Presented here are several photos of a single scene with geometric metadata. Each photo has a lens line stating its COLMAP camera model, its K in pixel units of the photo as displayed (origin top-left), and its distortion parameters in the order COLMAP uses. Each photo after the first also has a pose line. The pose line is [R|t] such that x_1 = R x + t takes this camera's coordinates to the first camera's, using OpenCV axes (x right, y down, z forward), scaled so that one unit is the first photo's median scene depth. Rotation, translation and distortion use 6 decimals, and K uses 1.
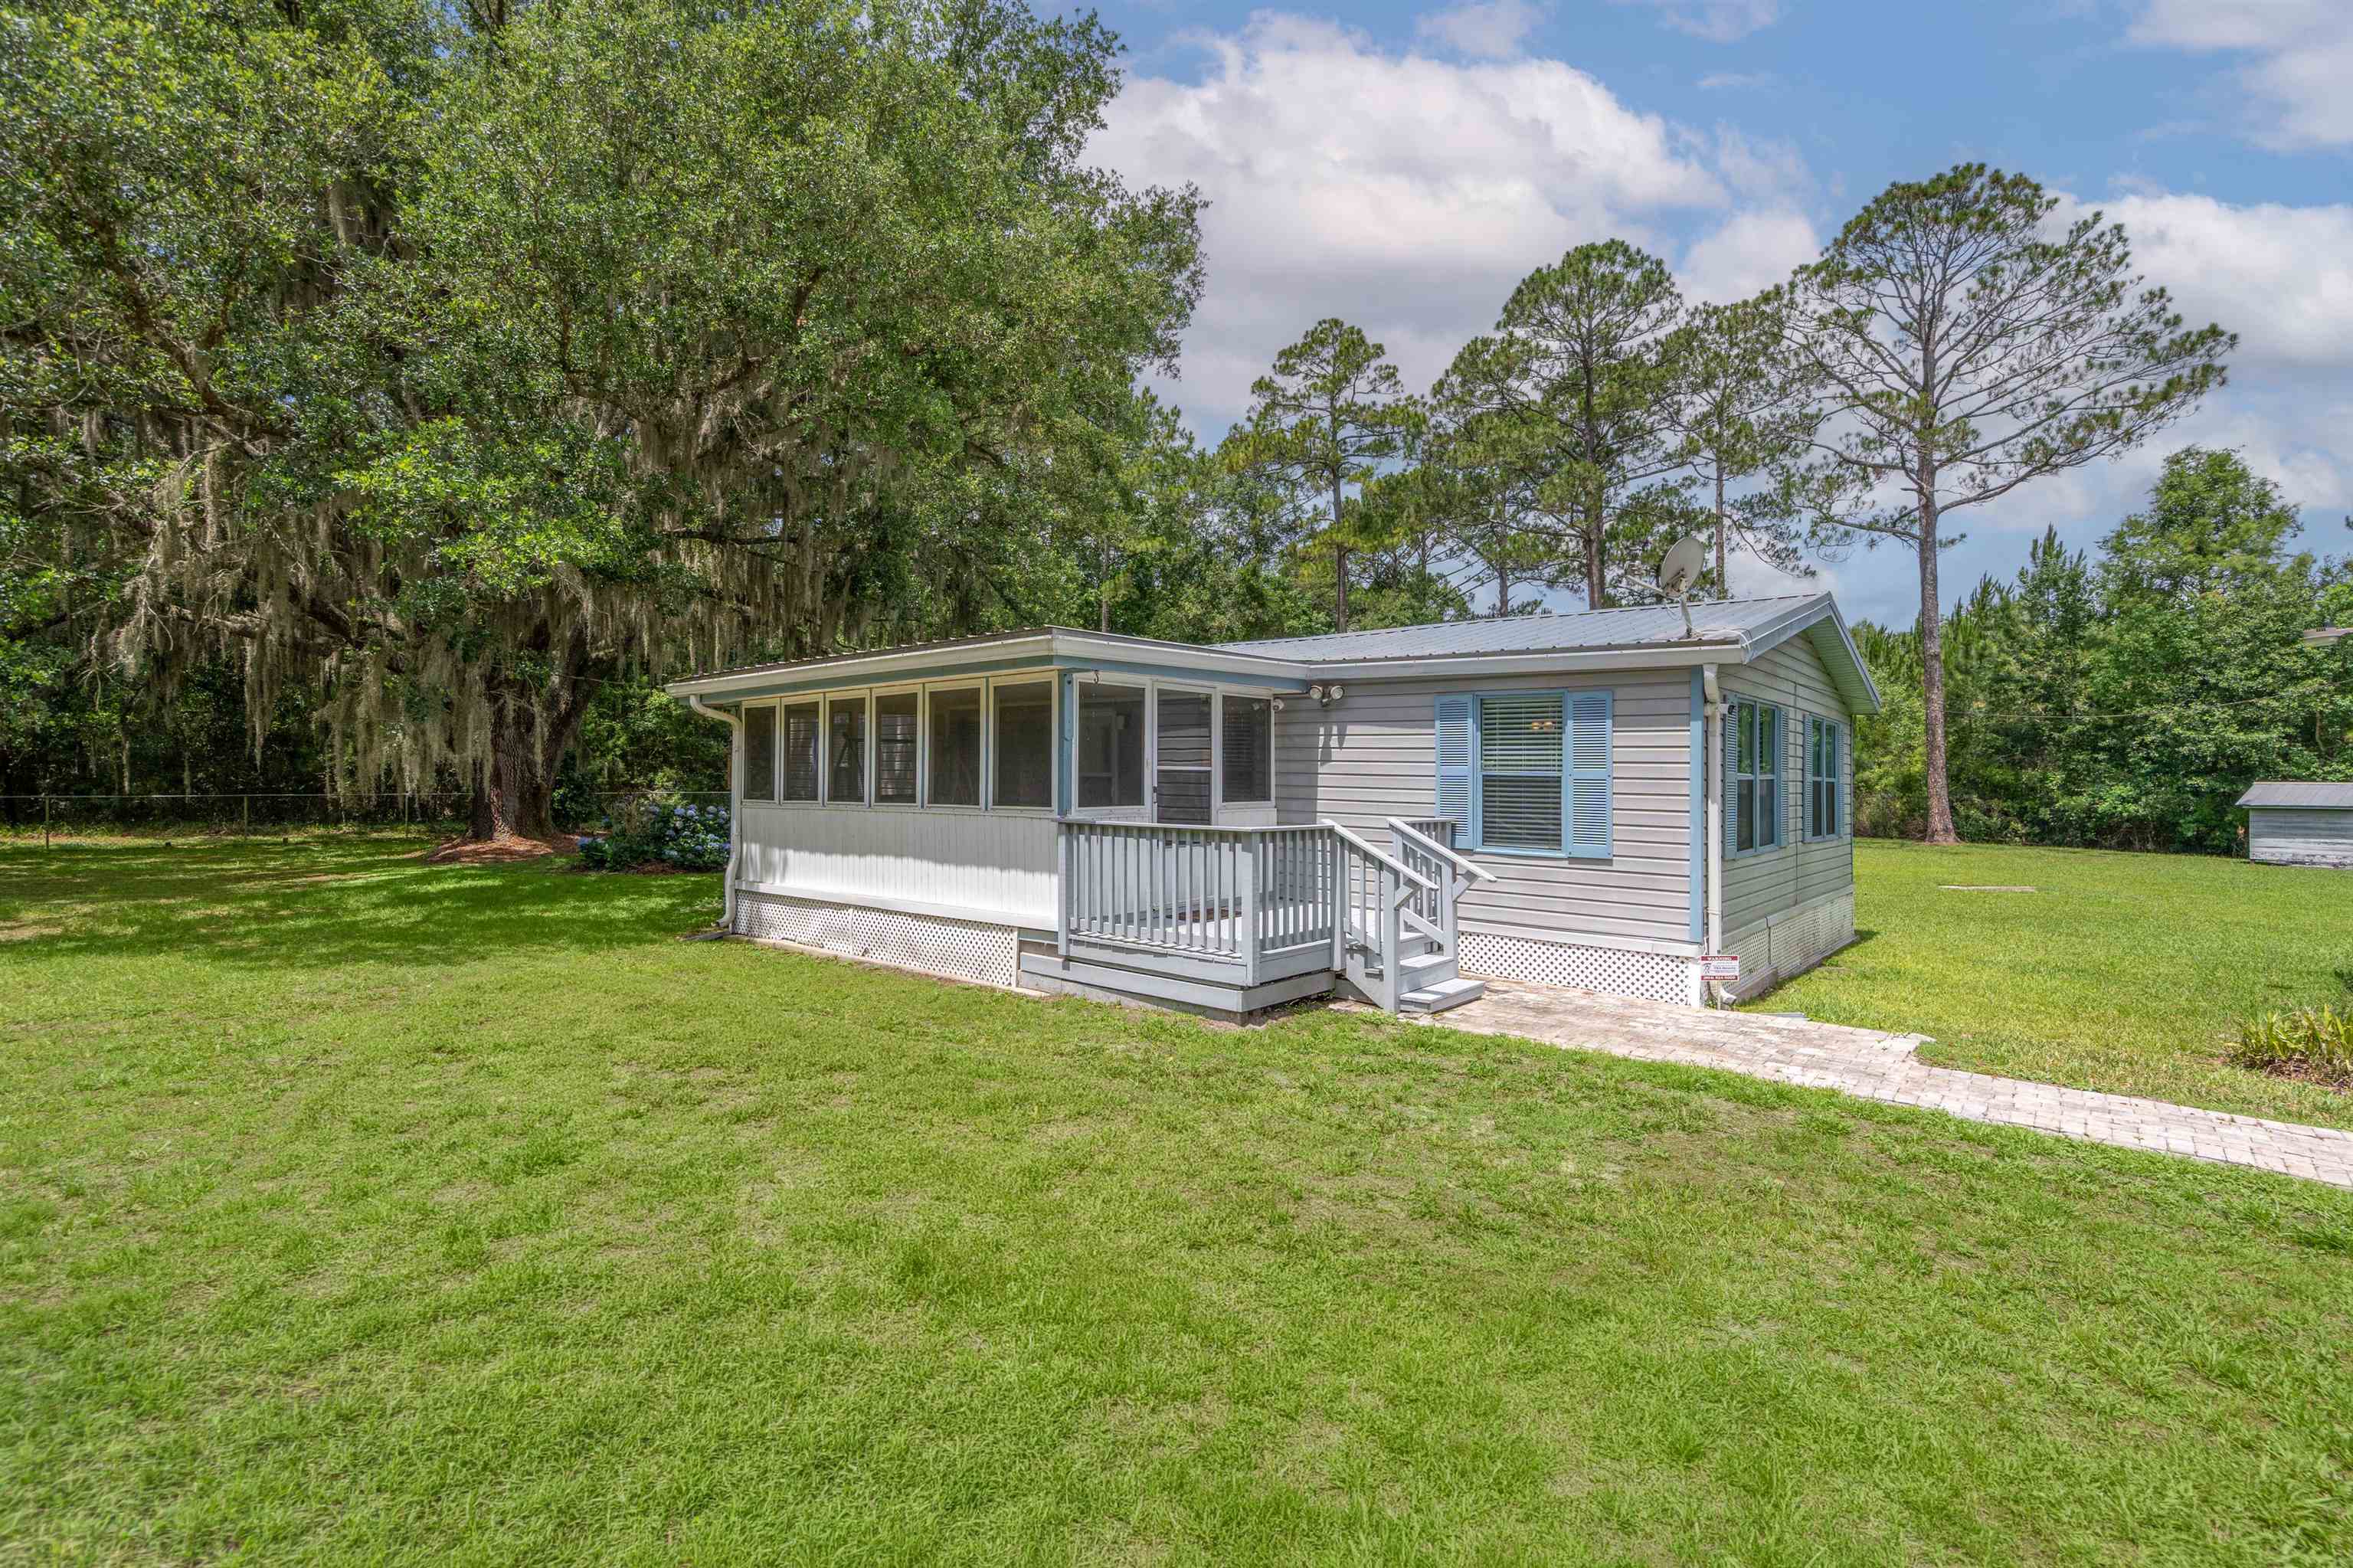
lens RADIAL K [[1074.0, 0, 1179.9], [0, 1074.0, 785.7], [0, 0, 1]] dist [-0.003441, 0.001404]
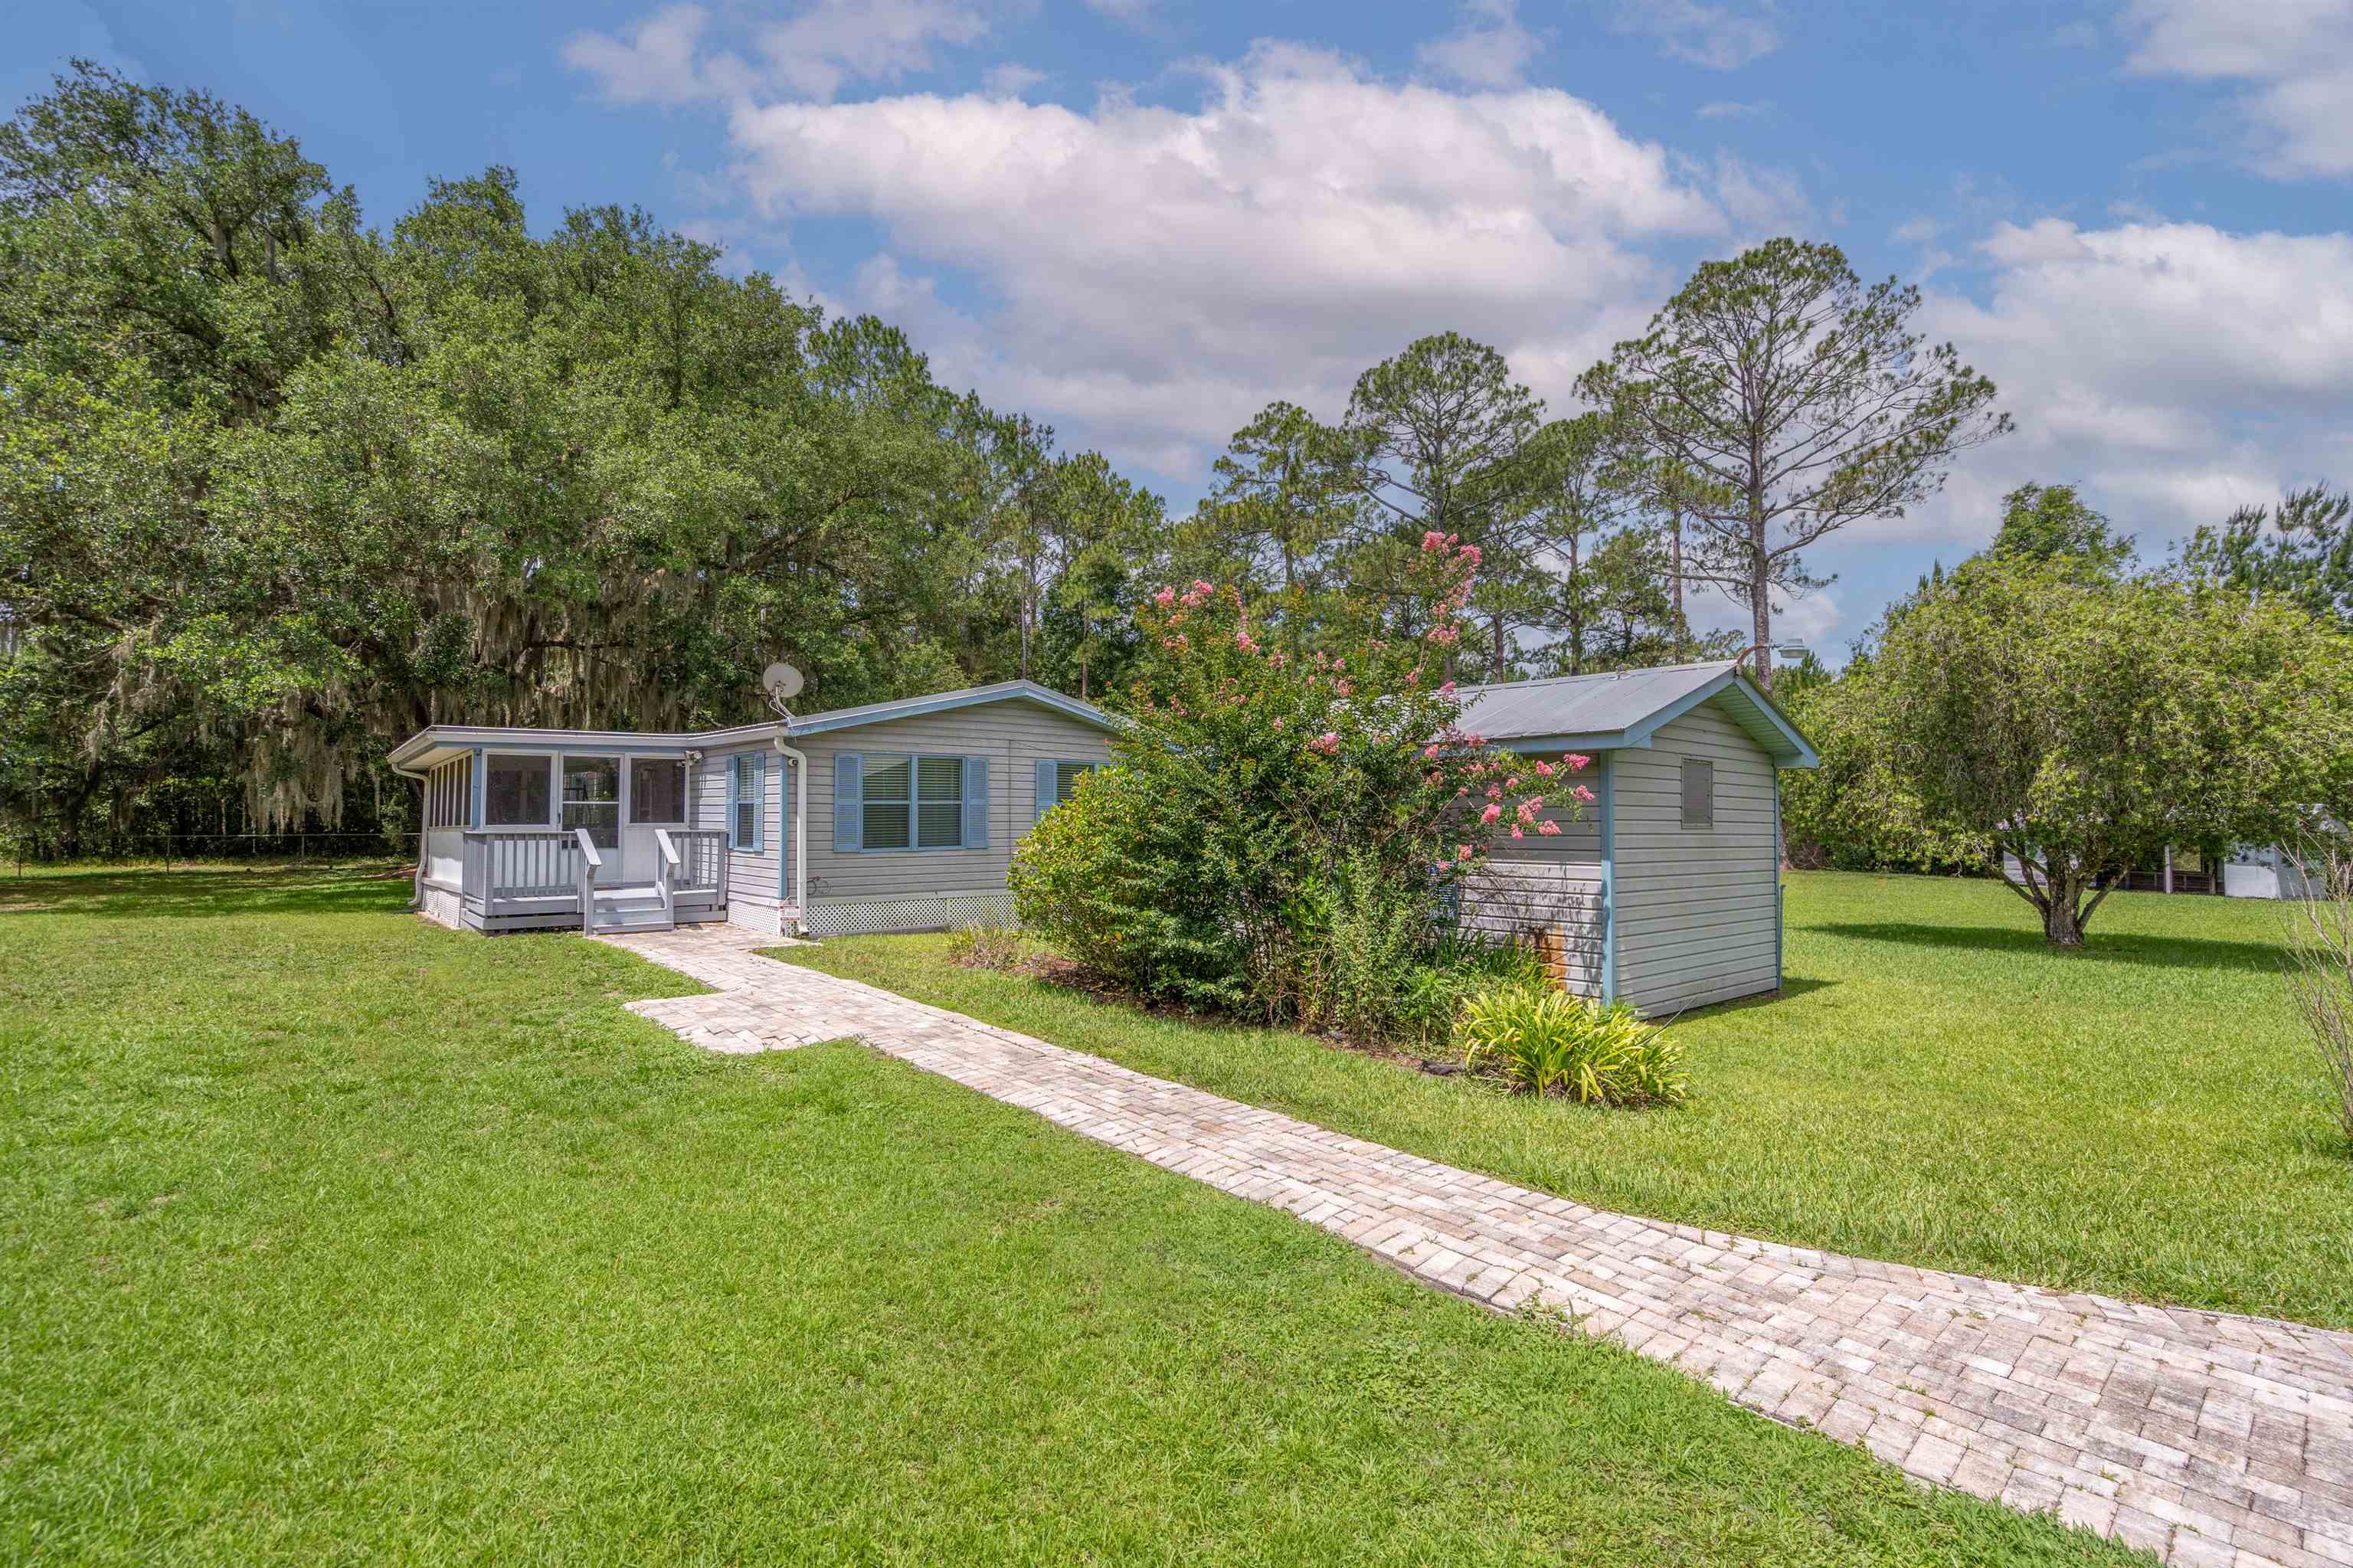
lens RADIAL K [[1074.0, 0, 1174.1], [0, 1074.0, 783.3], [0, 0, 1]] dist [-0.003441, 0.001404]
pose [[0.987729, -0.015918, -0.155362, 1.015312], [0.008822, 0.998890, -0.046261, 0.034820], [0.155926, 0.044323, 0.986774, -0.452870]]
